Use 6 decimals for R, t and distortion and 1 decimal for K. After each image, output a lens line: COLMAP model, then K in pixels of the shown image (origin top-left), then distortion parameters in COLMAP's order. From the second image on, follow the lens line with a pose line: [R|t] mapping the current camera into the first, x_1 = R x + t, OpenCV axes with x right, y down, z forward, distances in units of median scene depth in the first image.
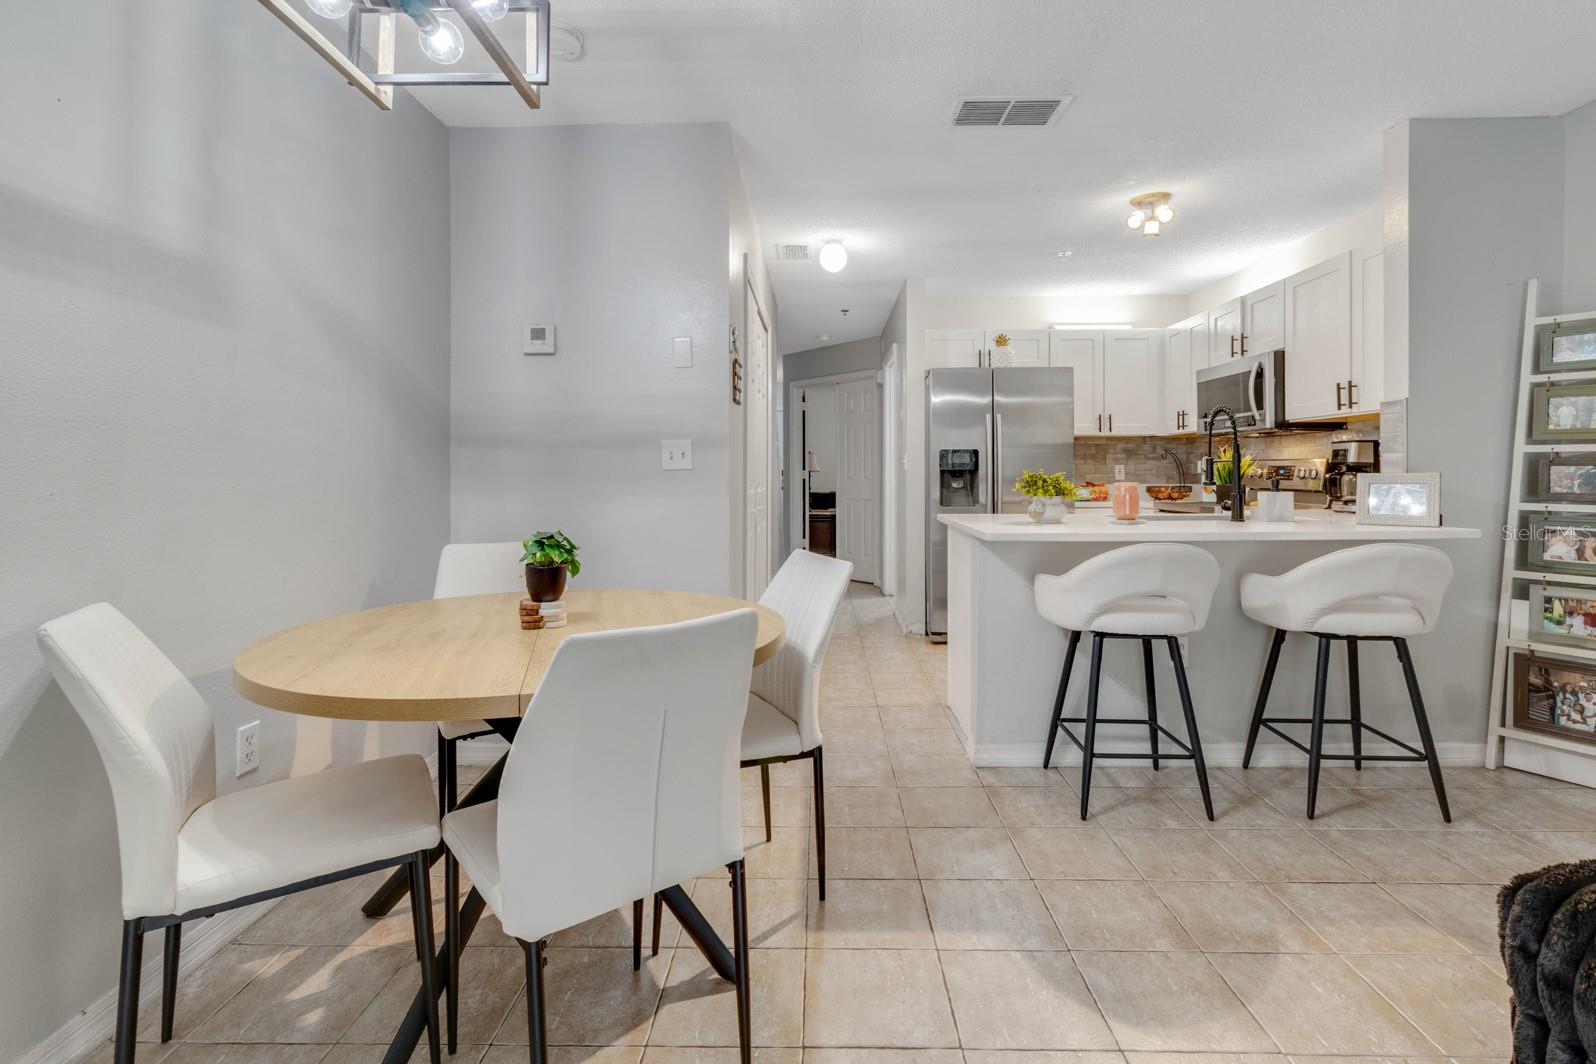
lens RADIAL K [[751.5, 0, 795.3], [0, 751.5, 466.7], [0, 0, 1]] dist [0.000620, -0.000018]
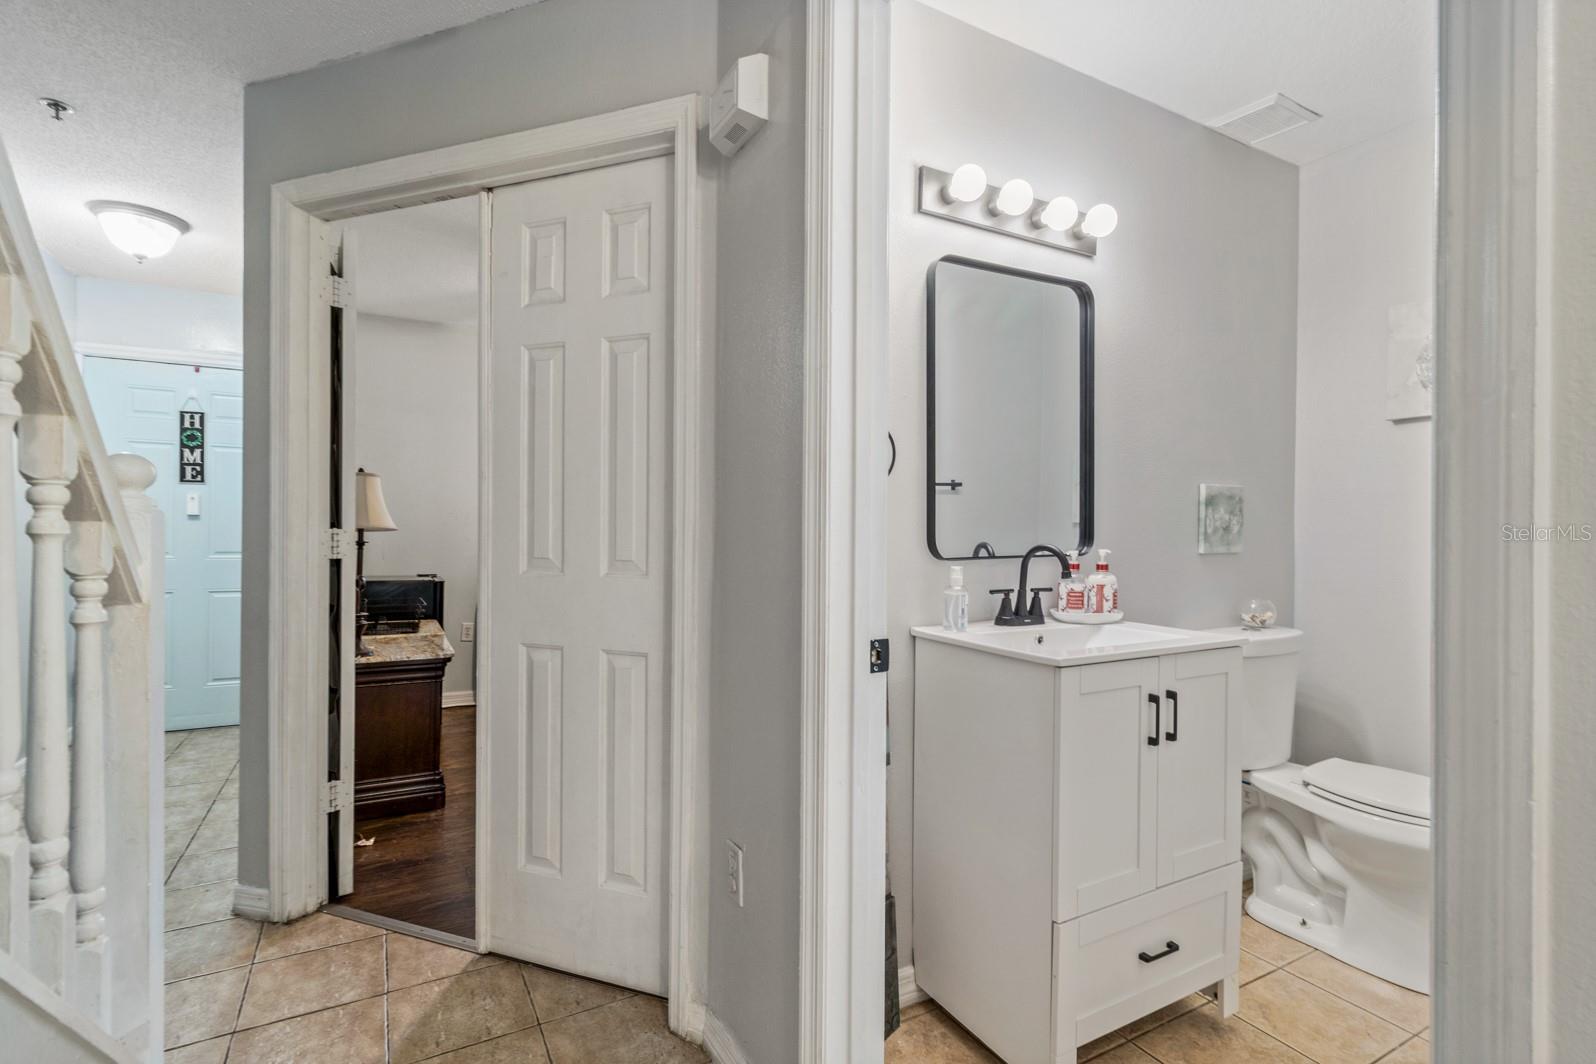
lens RADIAL K [[762.3, 0, 798.0], [0, 762.3, 532.0], [0, 0, 1]] dist [0.001894, -0.000005]
pose [[0.859939, 0.008104, 0.510333, 0.014327], [-0.014998, 0.999843, 0.009396, 0.001249], [-0.510177, -0.015734, 0.859925, 0.649621]]
